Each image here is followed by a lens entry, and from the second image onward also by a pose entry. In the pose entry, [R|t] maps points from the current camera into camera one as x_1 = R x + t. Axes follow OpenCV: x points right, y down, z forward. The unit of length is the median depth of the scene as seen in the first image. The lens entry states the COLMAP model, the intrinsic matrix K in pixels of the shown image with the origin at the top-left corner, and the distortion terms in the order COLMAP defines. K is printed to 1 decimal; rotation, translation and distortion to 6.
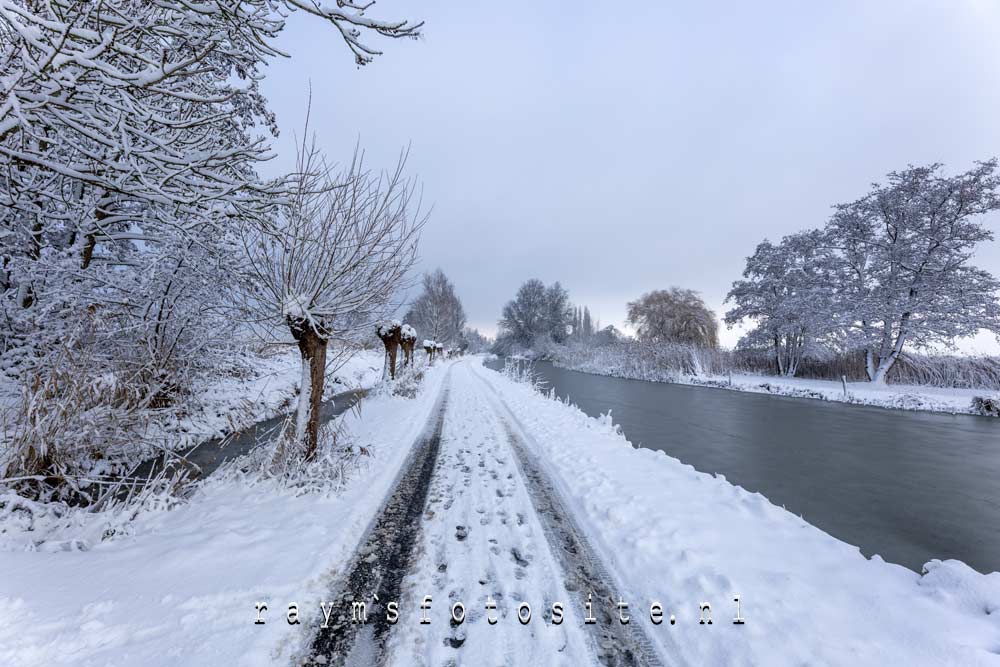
lens RADIAL K [[409.4, 0, 500.0], [0, 409.4, 334.6], [0, 0, 1]] dist [0.004632, 0.000034]
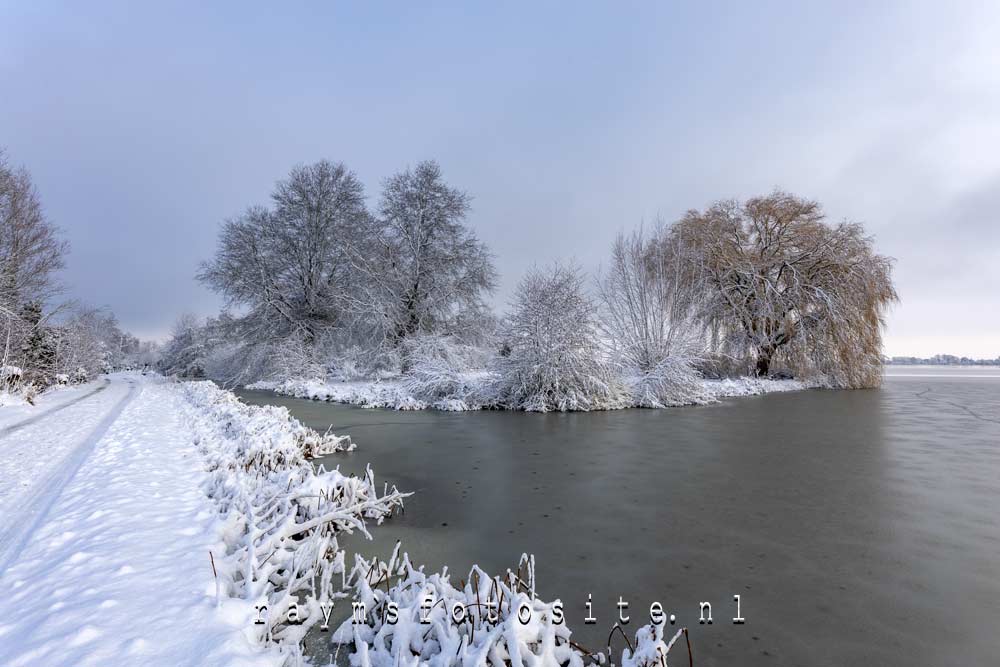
lens RADIAL K [[409.4, 0, 500.3], [0, 409.4, 335.5], [0, 0, 1]] dist [0.004632, 0.000034]
pose [[0.770218, 0.013525, 0.637637, -0.030327], [-0.002150, 0.999825, -0.018610, 0.023383], [-0.637777, 0.012962, 0.770112, 0.624227]]
